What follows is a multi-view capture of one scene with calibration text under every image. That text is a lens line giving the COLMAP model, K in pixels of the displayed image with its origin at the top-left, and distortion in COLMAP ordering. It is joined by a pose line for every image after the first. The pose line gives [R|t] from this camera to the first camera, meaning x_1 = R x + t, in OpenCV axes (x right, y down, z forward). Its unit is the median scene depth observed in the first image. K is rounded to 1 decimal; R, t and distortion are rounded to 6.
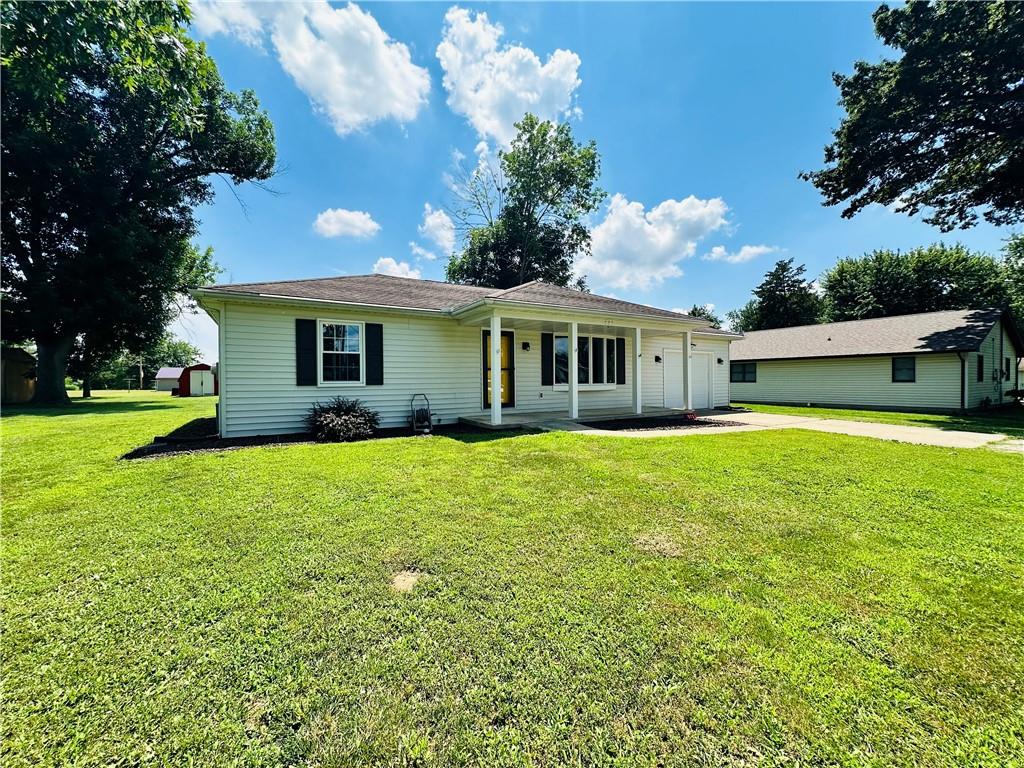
lens RADIAL K [[407.8, 0, 511.0], [0, 407.8, 385.4], [0, 0, 1]] dist [-0.001402, 0.000040]
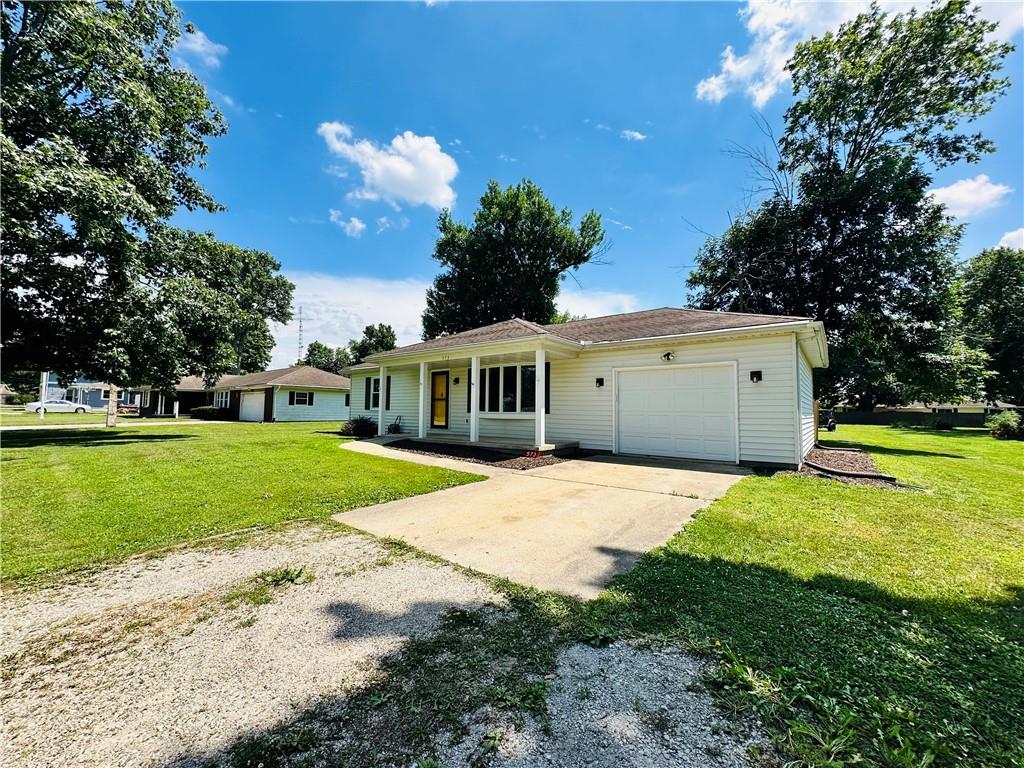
lens RADIAL K [[407.8, 0, 511.0], [0, 407.8, 385.4], [0, 0, 1]] dist [-0.001402, 0.000040]
pose [[0.361465, -0.055141, -0.930754, 1.189631], [-0.029734, 0.997060, -0.070617, 0.000748], [0.931911, 0.053200, 0.358763, 0.668312]]
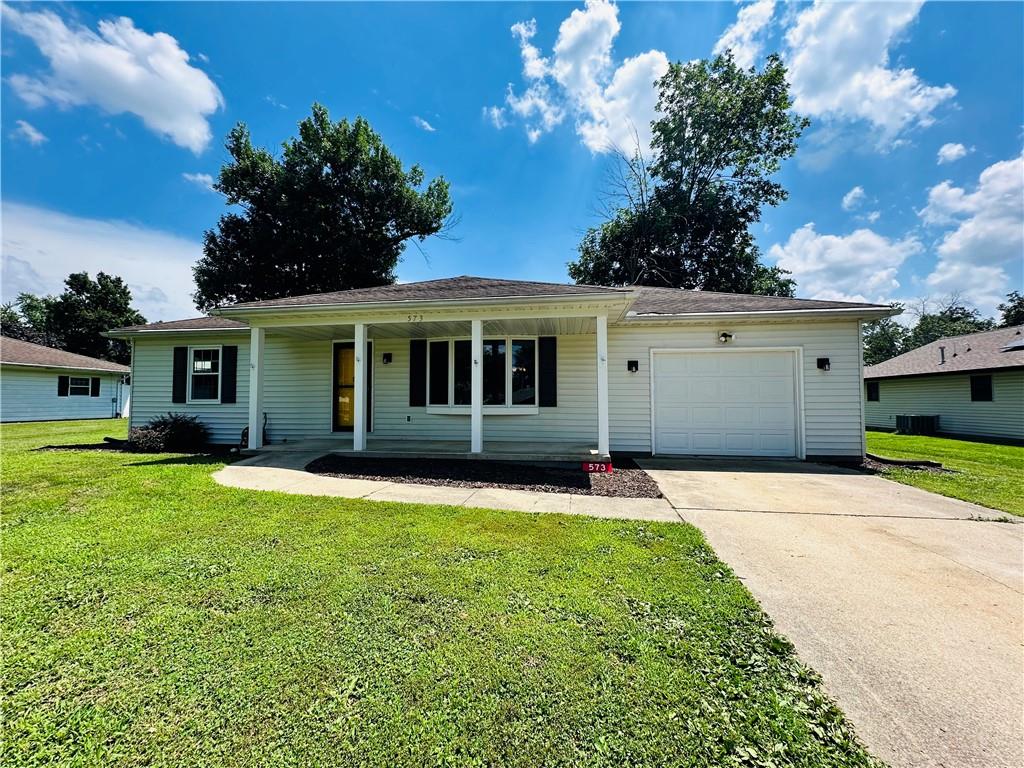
lens RADIAL K [[407.8, 0, 511.0], [0, 407.8, 385.4], [0, 0, 1]] dist [-0.001402, 0.000040]
pose [[0.774668, -0.021278, -0.632010, 0.703736], [-0.014517, 0.998572, -0.051412, -0.002499], [0.632201, 0.049002, 0.773253, 0.497485]]
